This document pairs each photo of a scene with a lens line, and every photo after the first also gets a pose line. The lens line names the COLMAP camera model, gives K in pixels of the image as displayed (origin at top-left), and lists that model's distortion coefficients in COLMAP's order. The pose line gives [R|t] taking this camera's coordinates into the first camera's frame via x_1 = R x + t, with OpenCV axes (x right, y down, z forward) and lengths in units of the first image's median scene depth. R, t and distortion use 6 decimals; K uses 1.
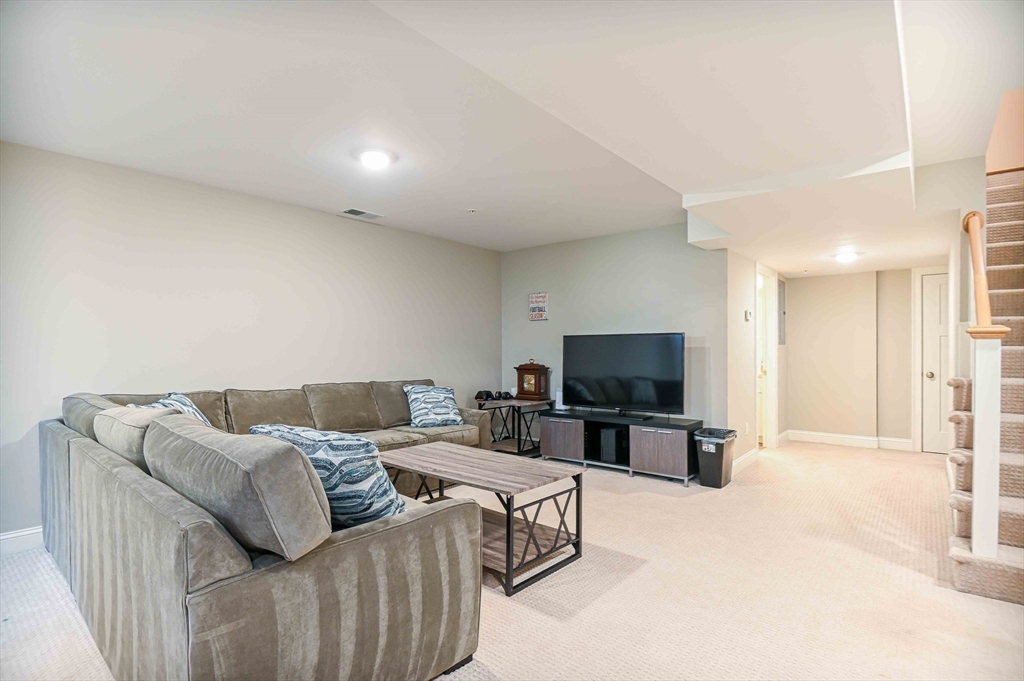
lens RADIAL K [[503.3, 0, 504.5], [0, 503.3, 348.8], [0, 0, 1]] dist [0.018941, -0.024080]
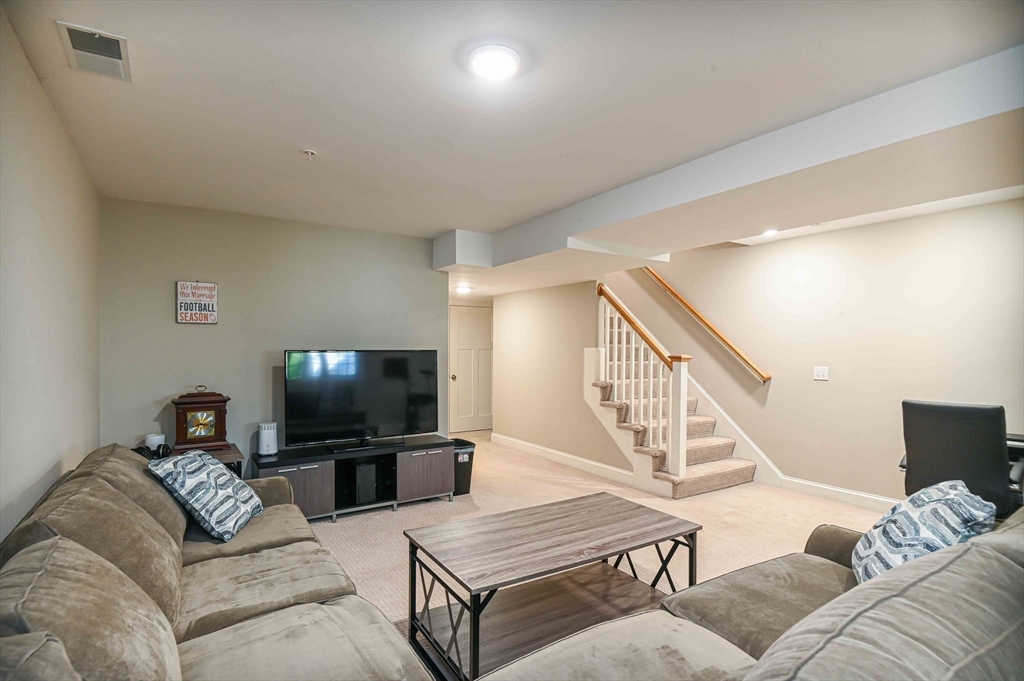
lens RADIAL K [[503.3, 0, 504.5], [0, 503.3, 348.8], [0, 0, 1]] dist [0.018941, -0.024080]
pose [[0.296561, 0.000847, 0.955013, -0.548484], [-0.004445, 0.999990, 0.000493, -0.034456], [-0.955004, -0.004391, 0.296562, 0.556242]]
